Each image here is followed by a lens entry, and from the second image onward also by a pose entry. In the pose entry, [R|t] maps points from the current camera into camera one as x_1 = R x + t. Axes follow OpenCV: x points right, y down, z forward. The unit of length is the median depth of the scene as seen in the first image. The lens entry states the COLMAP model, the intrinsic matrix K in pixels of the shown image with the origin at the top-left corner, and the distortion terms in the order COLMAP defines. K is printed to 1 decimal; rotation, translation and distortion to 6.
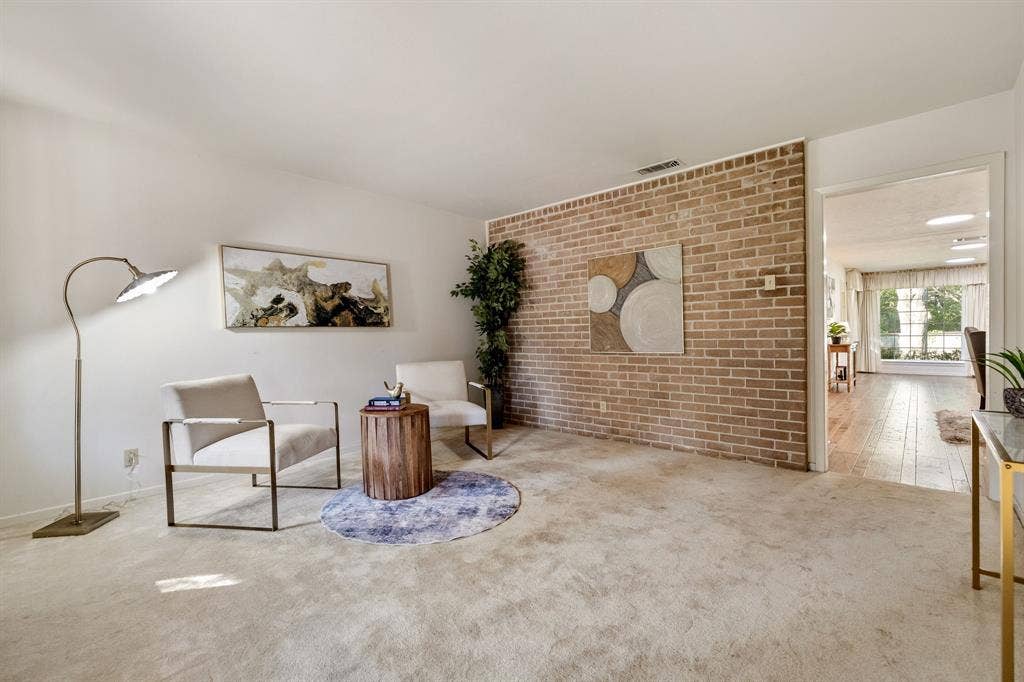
lens RADIAL K [[441.0, 0, 514.1], [0, 441.0, 344.3], [0, 0, 1]] dist [0.008604, -0.000464]
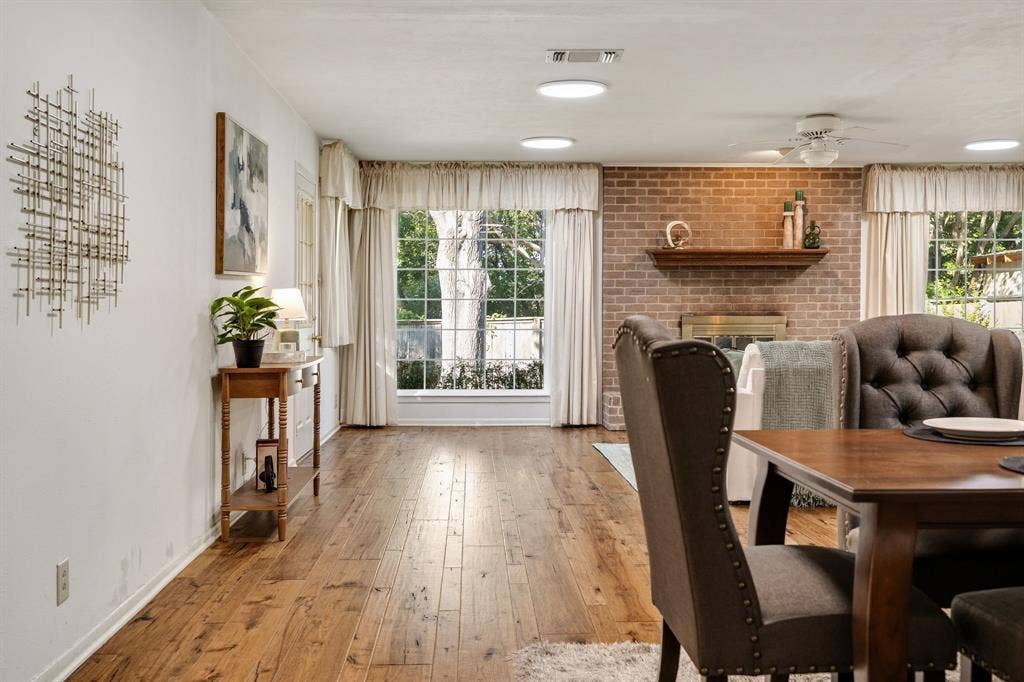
lens RADIAL K [[1015.6, 0, 496.6], [0, 1015.6, 340.0], [0, 0, 1]] dist [0.003163, 0.000000]
pose [[0.723029, 0.004159, 0.690806, 0.280131], [-0.011085, 0.999923, 0.005581, -0.015580], [-0.690729, -0.011693, 0.723019, 0.304099]]
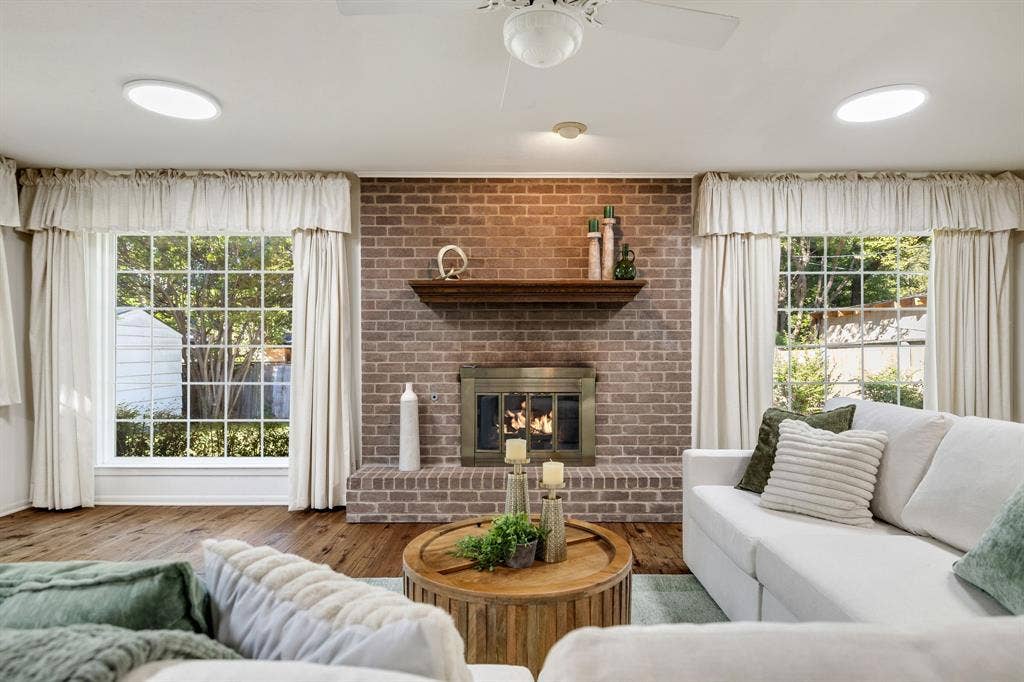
lens RADIAL K [[571.5, 0, 514.6], [0, 571.5, 354.9], [0, 0, 1]] dist [0.003692, 0.000434]
pose [[0.742299, 0.021366, 0.669728, 0.772931], [-0.012804, 0.999761, -0.017704, -0.035565], [-0.669946, 0.004566, 0.742396, 0.517984]]
